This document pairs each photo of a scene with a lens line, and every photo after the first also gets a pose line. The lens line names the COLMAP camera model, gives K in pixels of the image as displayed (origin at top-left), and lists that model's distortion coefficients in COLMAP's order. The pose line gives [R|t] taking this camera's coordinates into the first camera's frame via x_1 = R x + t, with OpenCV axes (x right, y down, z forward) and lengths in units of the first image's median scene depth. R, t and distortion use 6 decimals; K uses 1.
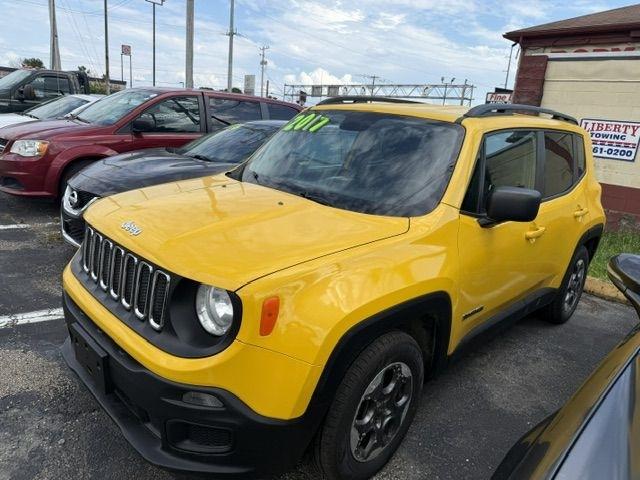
lens RADIAL K [[459.0, 0, 320.5], [0, 459.0, 237.2], [0, 0, 1]] dist [0.029590, -0.041409]
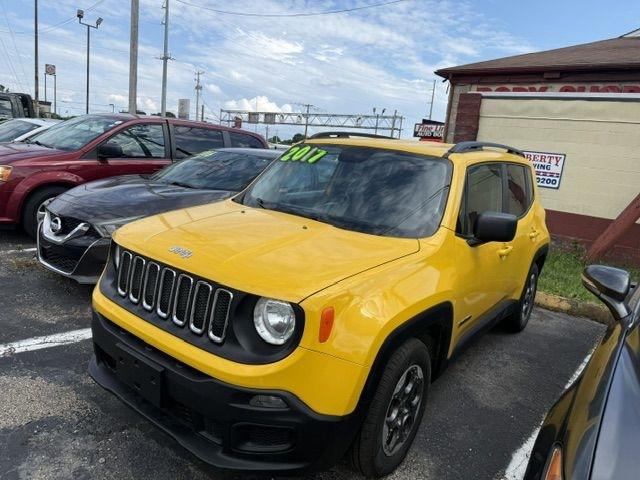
lens RADIAL K [[454.9, 0, 320.0], [0, 454.9, 240.0], [0, 0, 1]] dist [0.052489, -0.066560]
pose [[0.989990, -0.012151, 0.140612, -0.116505], [0.018715, 0.998791, -0.045458, 0.004418], [-0.139889, 0.047634, 0.989021, -0.056226]]
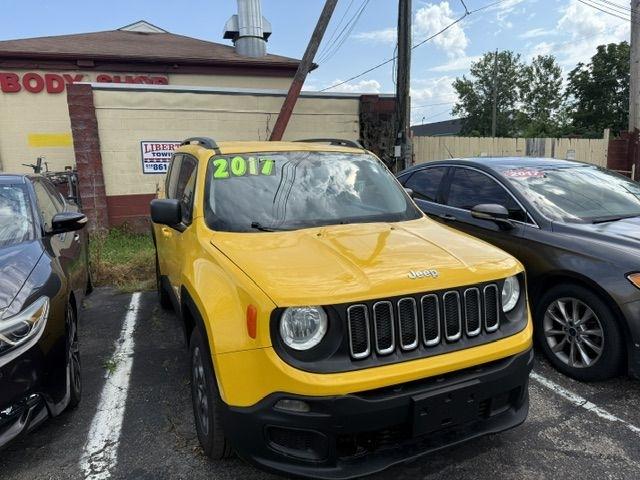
lens RADIAL K [[458.5, 0, 319.0], [0, 458.5, 230.5], [0, 0, 1]] dist [0.035131, -0.053657]
pose [[0.358455, -0.239838, 0.902213, -0.712751], [0.283456, 0.948771, 0.139595, -0.166649], [-0.889473, 0.205699, 0.408075, 0.378879]]
